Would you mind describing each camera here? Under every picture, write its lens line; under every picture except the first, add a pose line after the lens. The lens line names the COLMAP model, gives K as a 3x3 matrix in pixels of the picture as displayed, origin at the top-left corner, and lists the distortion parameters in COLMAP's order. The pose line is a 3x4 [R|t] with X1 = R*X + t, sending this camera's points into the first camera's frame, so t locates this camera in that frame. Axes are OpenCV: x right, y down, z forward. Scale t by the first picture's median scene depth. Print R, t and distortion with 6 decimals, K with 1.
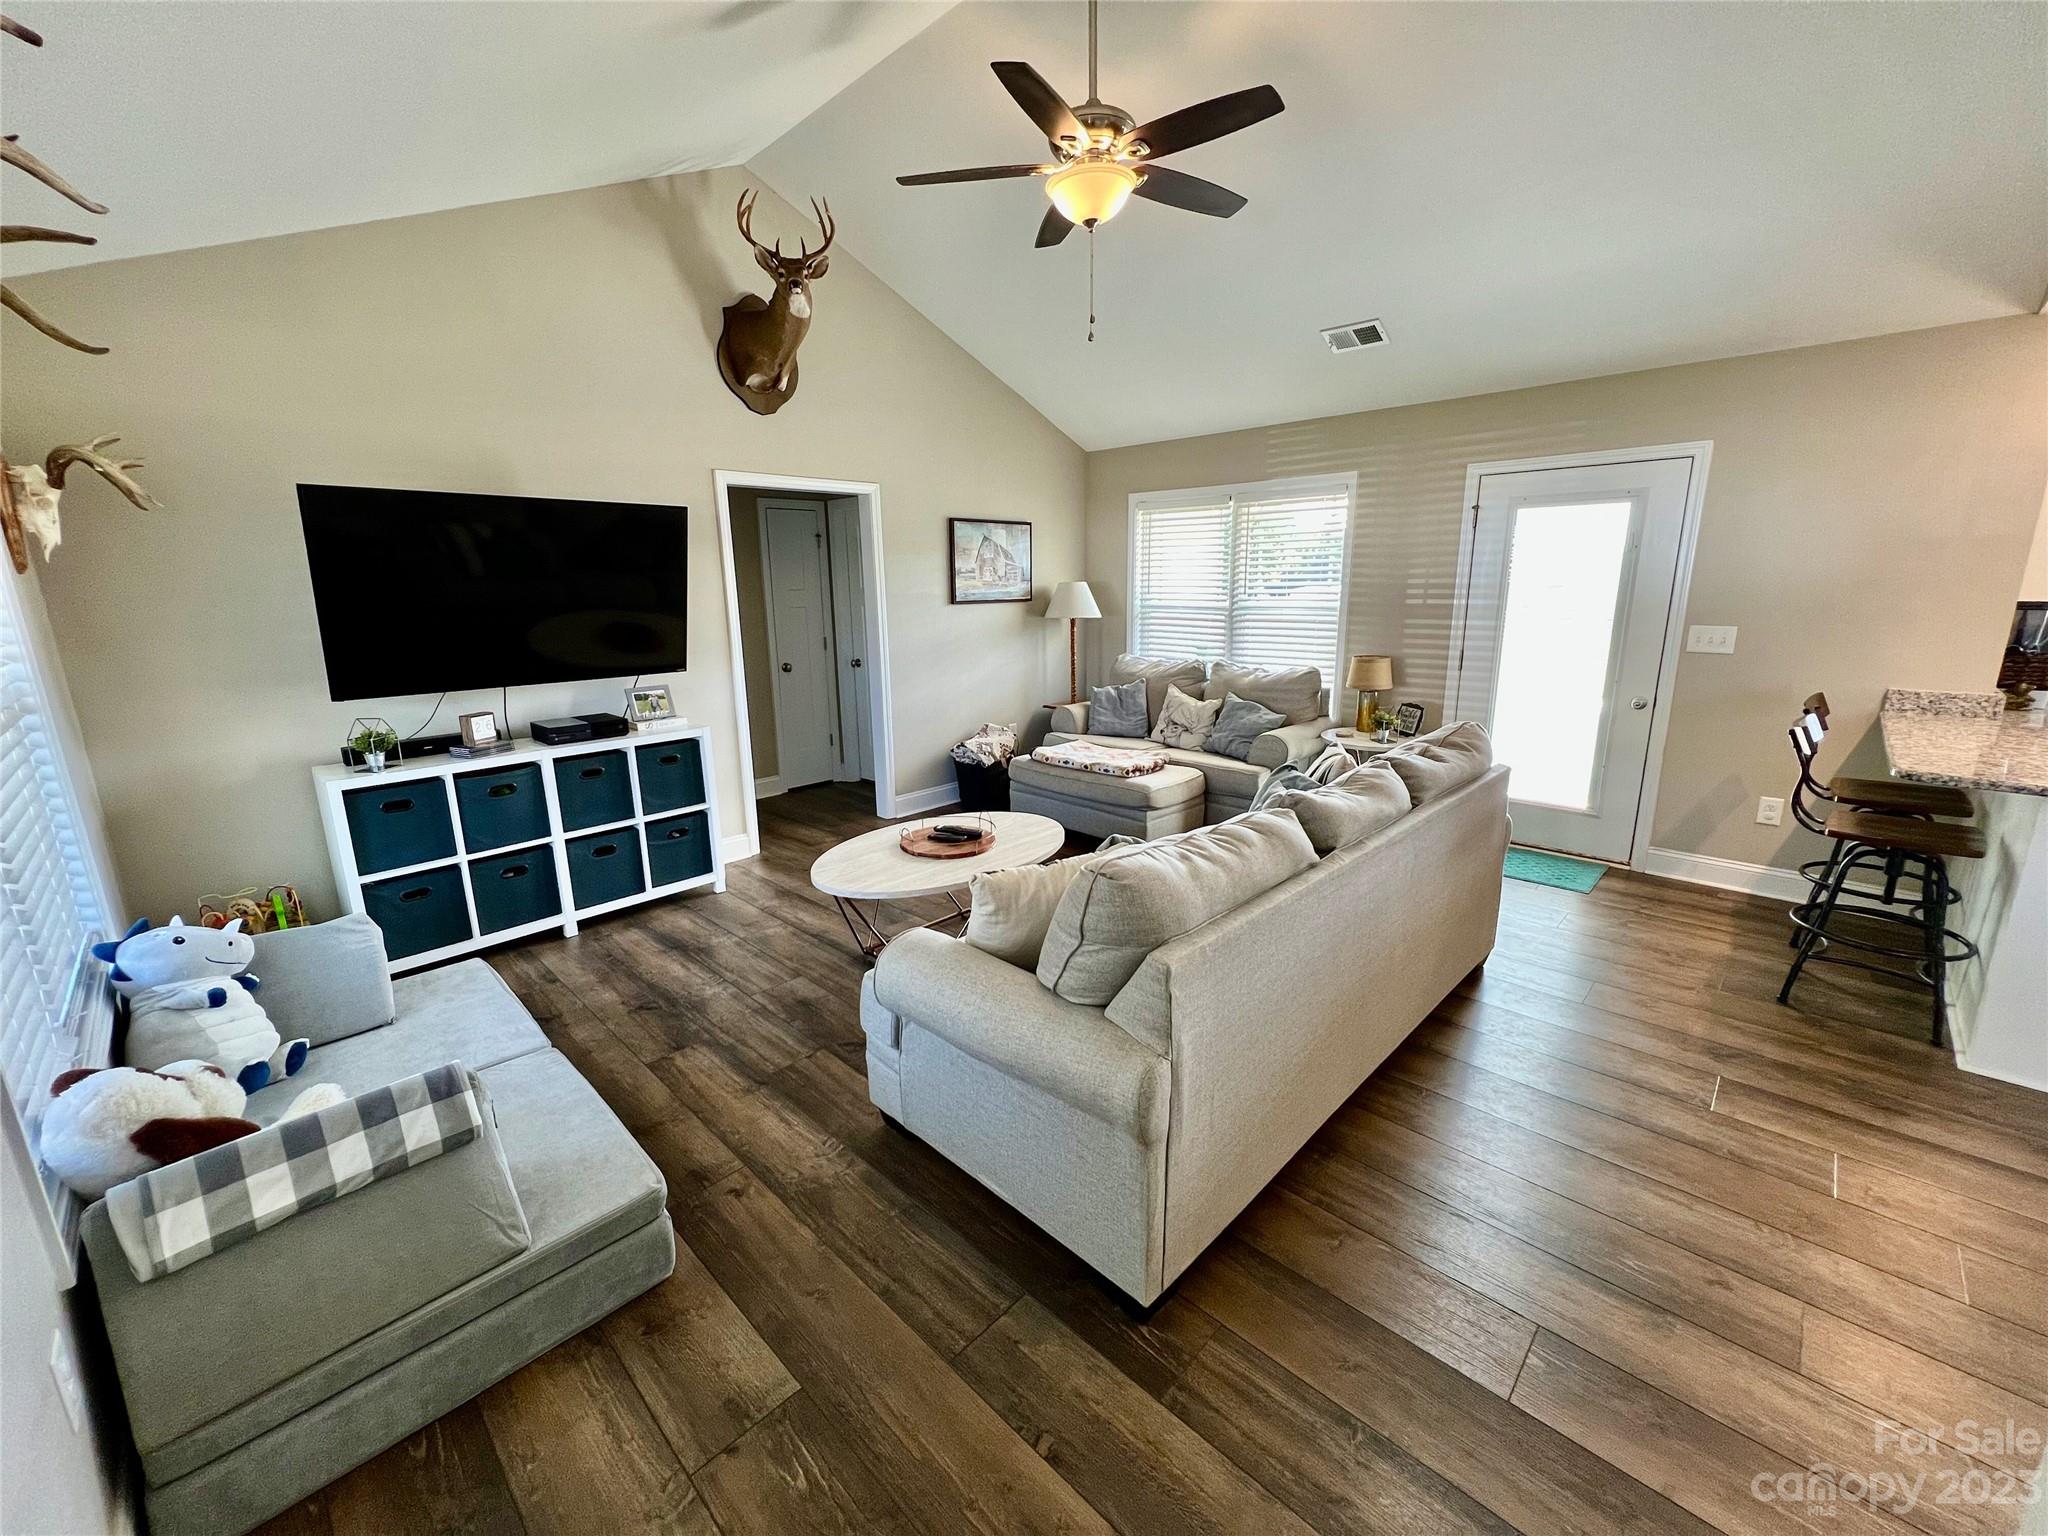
lens RADIAL K [[823.7, 0, 1027.4], [0, 823.7, 766.0], [0, 0, 1]] dist [-0.002383, 0.001429]
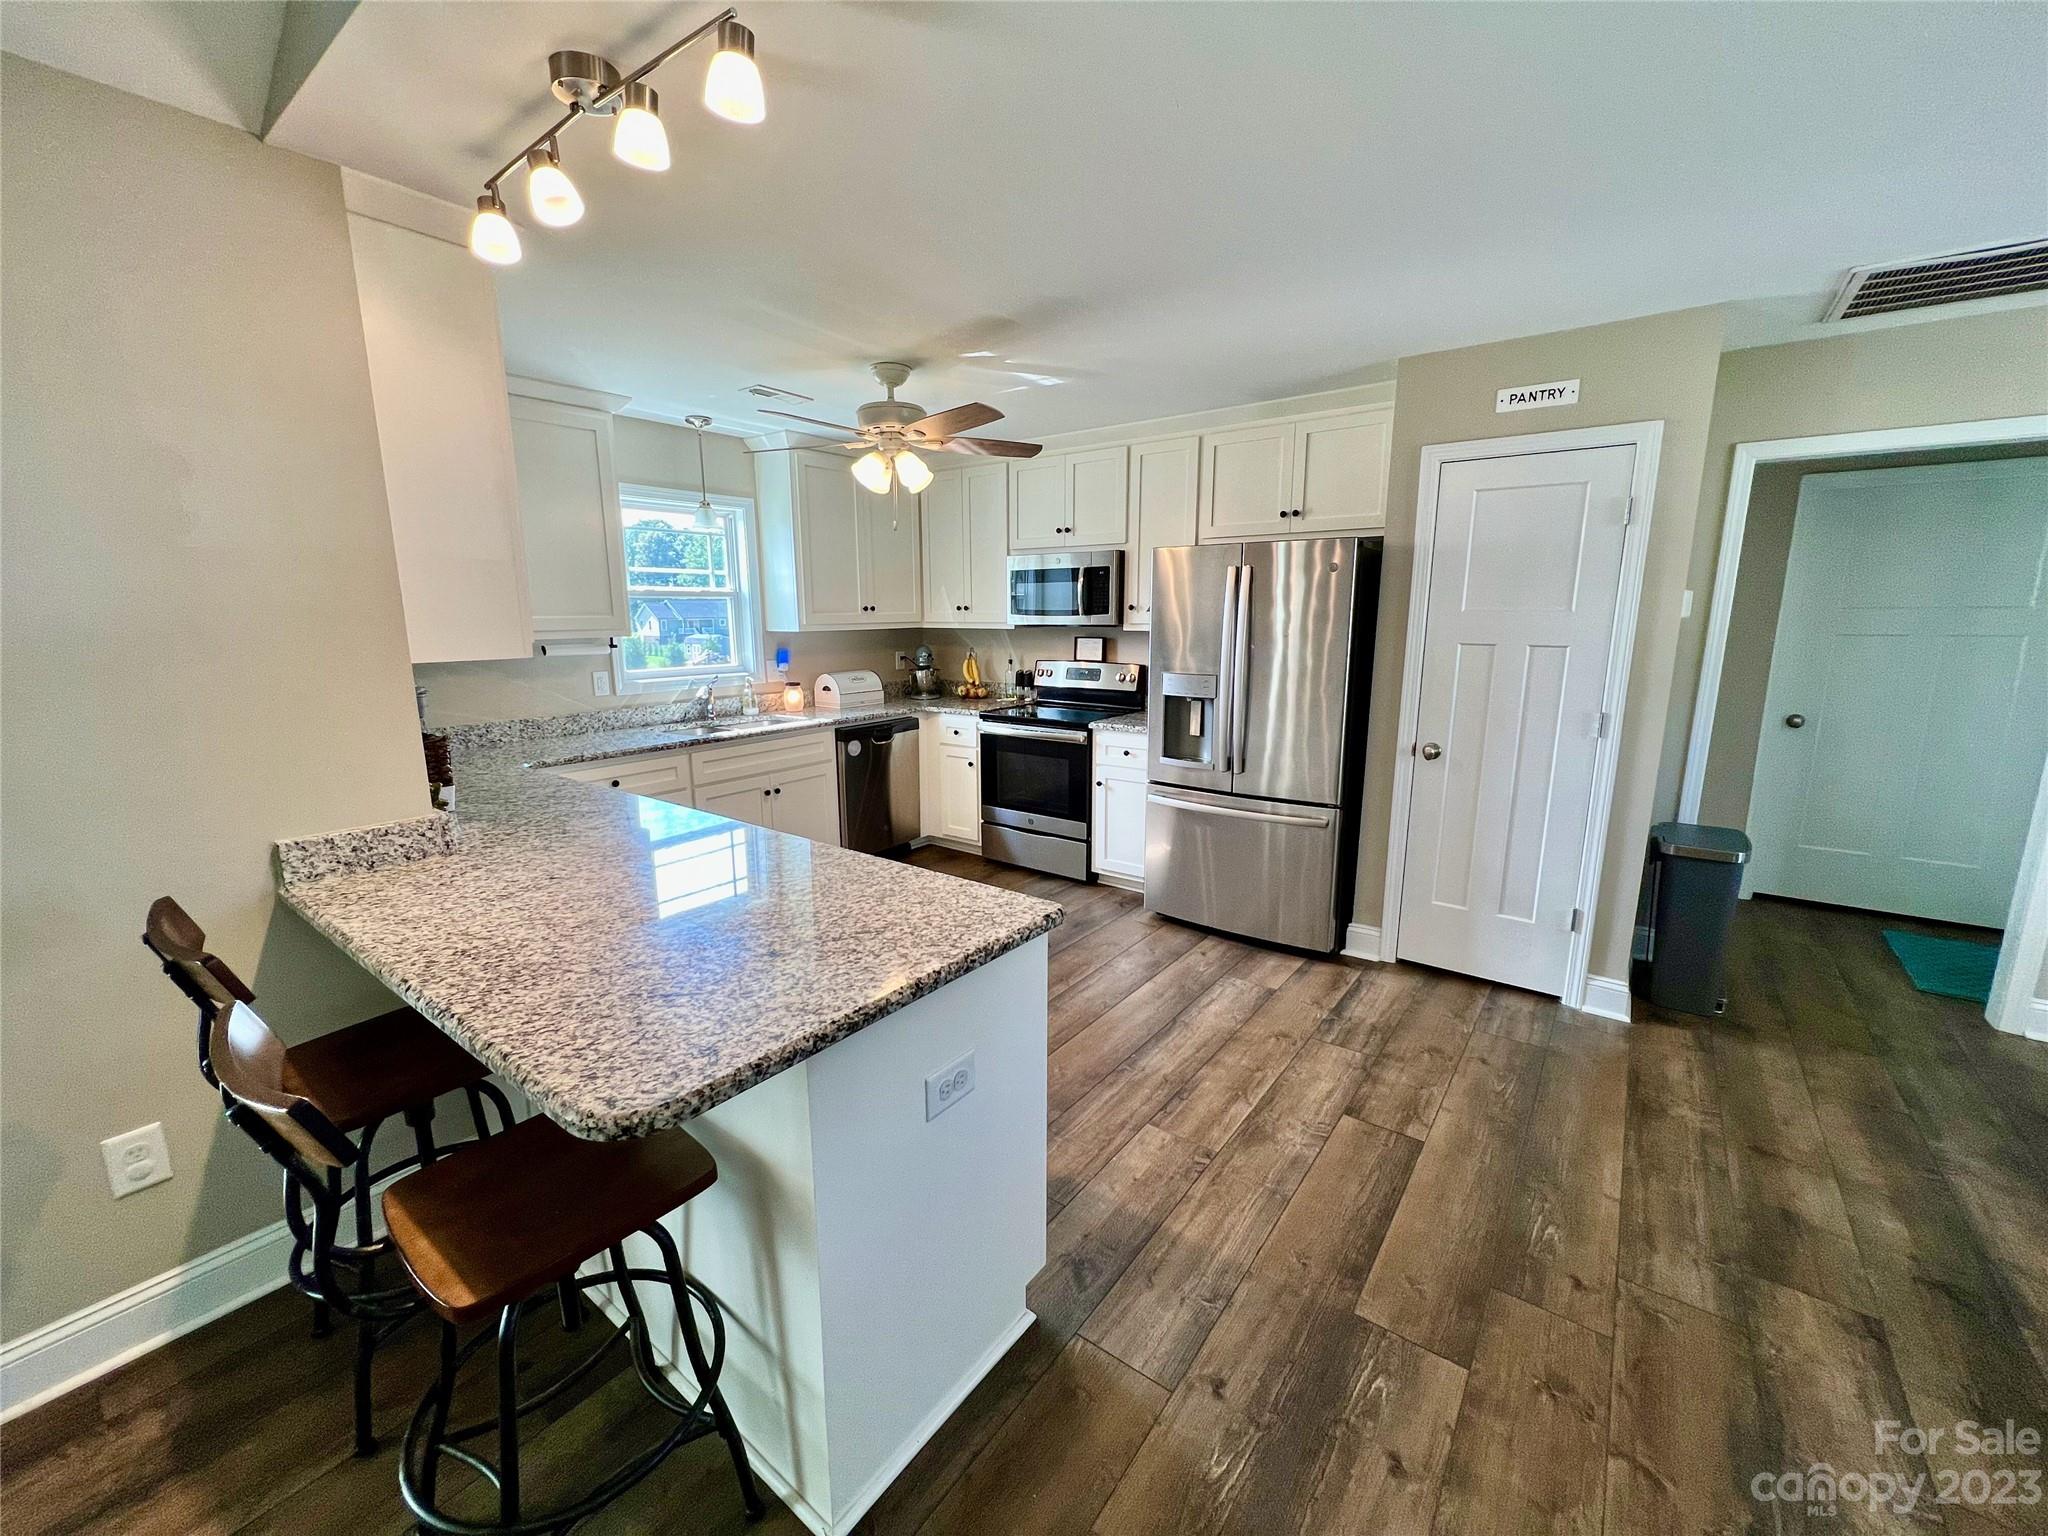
lens RADIAL K [[823.7, 0, 1022.2], [0, 823.7, 768.7], [0, 0, 1]] dist [-0.002383, 0.001429]
pose [[-0.116361, -0.176338, 0.977428, 0.476529], [0.230380, 0.952480, 0.199264, -0.125274], [-0.966119, 0.248367, -0.070207, 0.546965]]
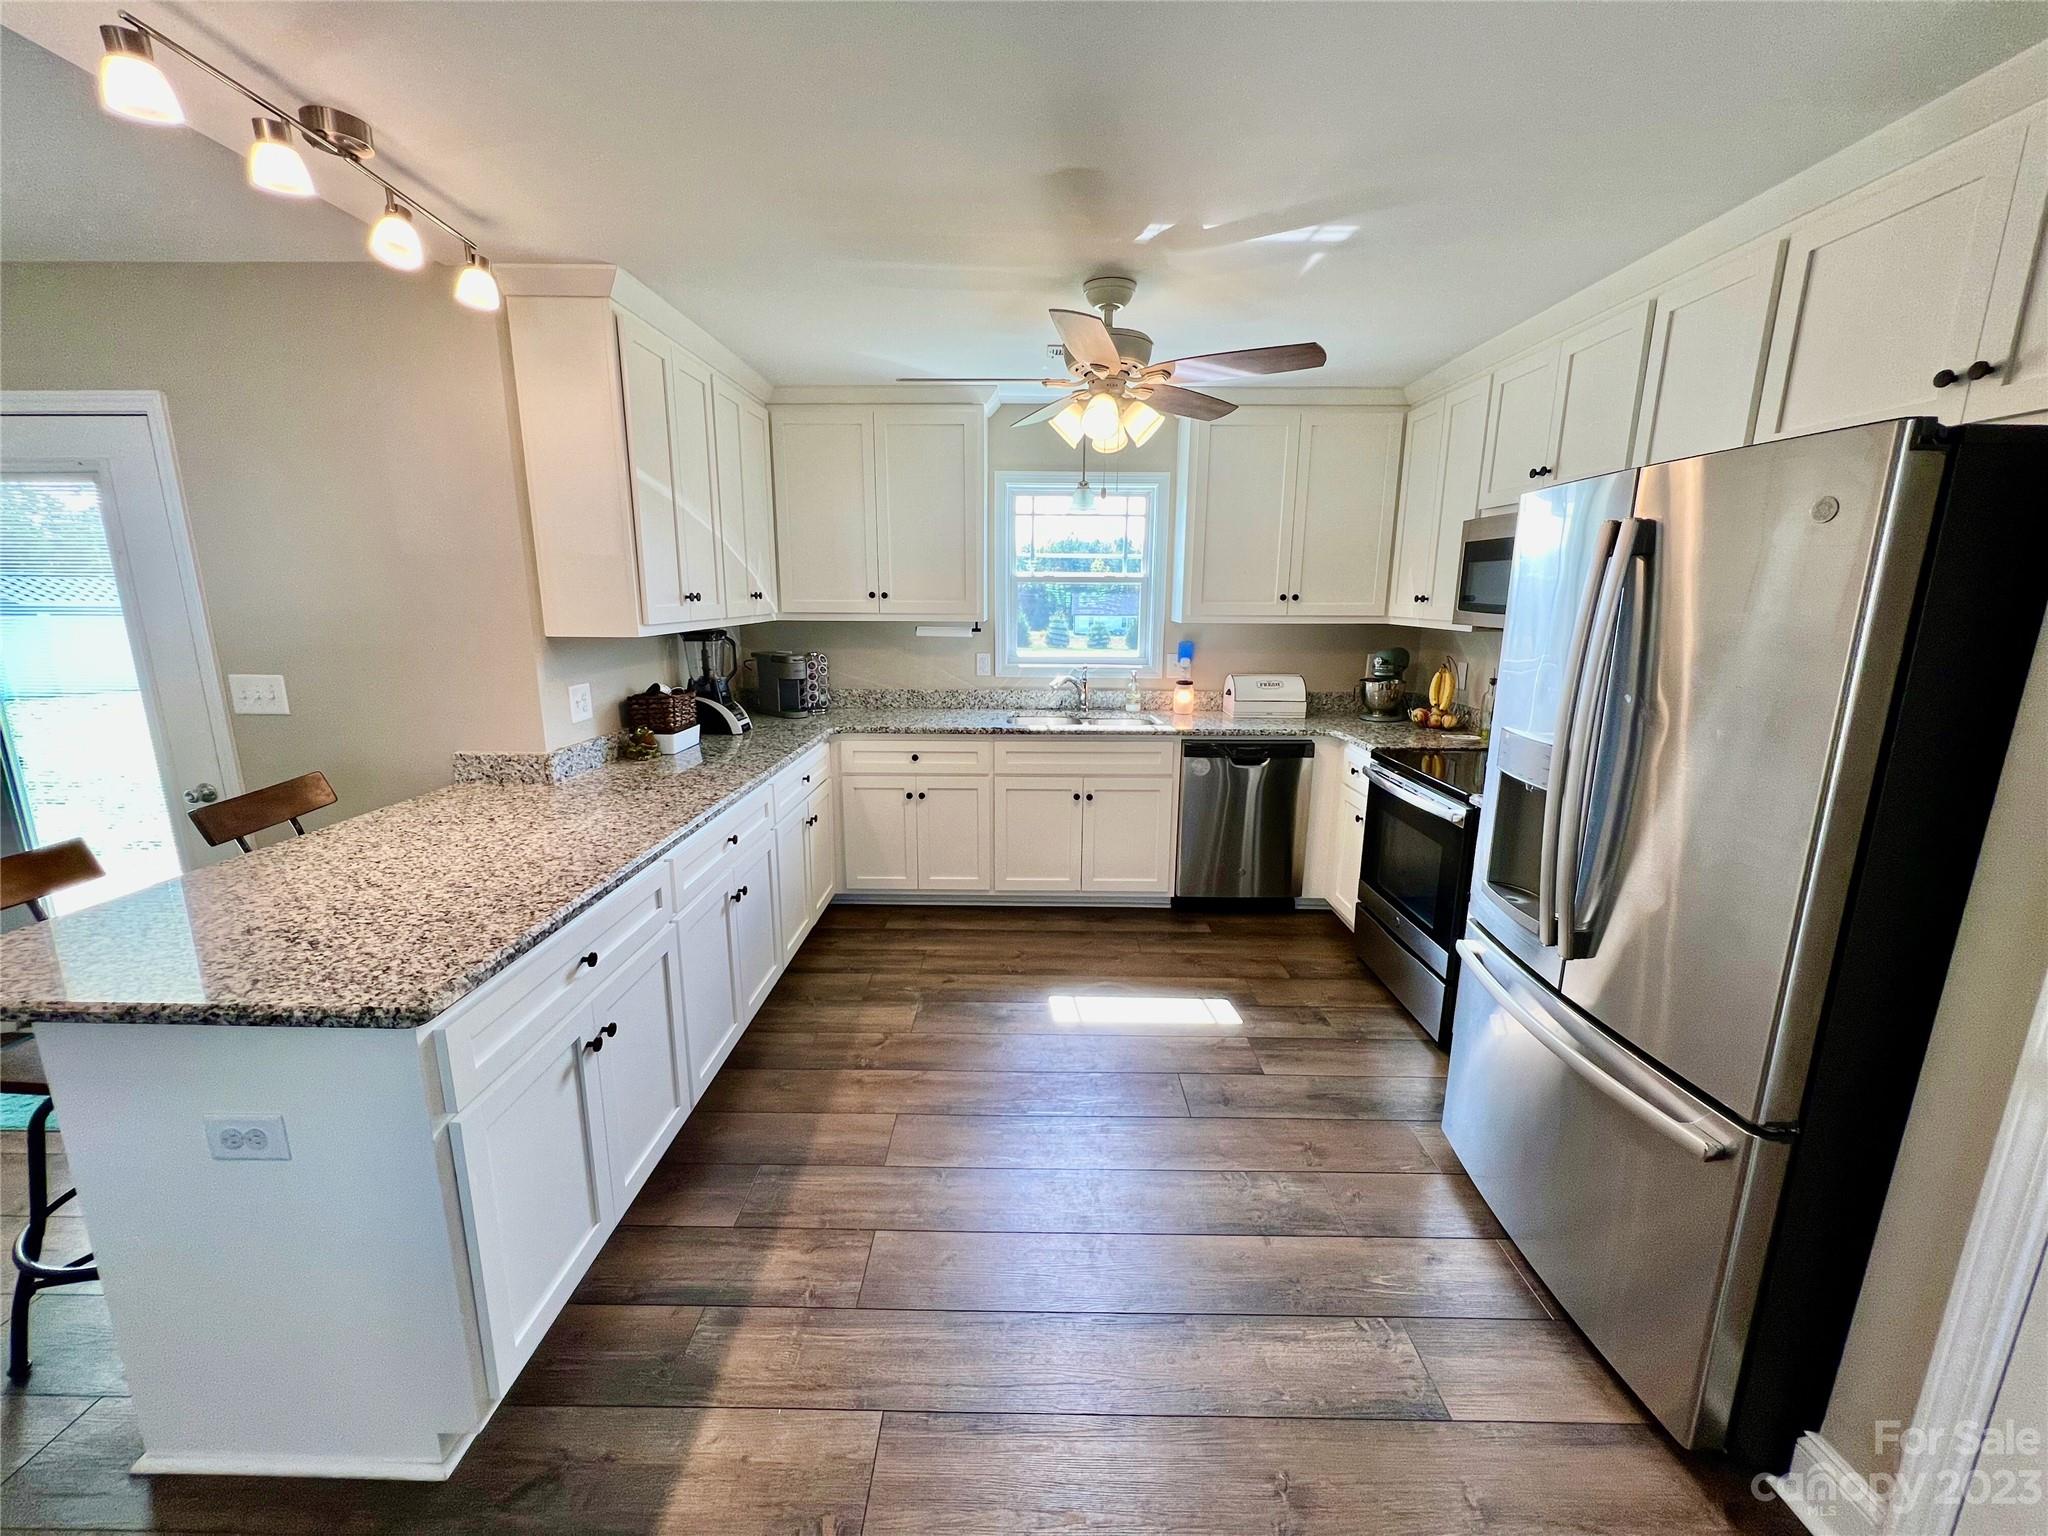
lens RADIAL K [[823.7, 0, 1015.5], [0, 823.7, 766.6], [0, 0, 1]] dist [-0.002383, 0.001429]
pose [[0.729150, -0.125861, 0.672681, 0.864015], [0.138671, 0.989724, 0.034870, -0.034212], [-0.670158, 0.067856, 0.739111, 0.096838]]
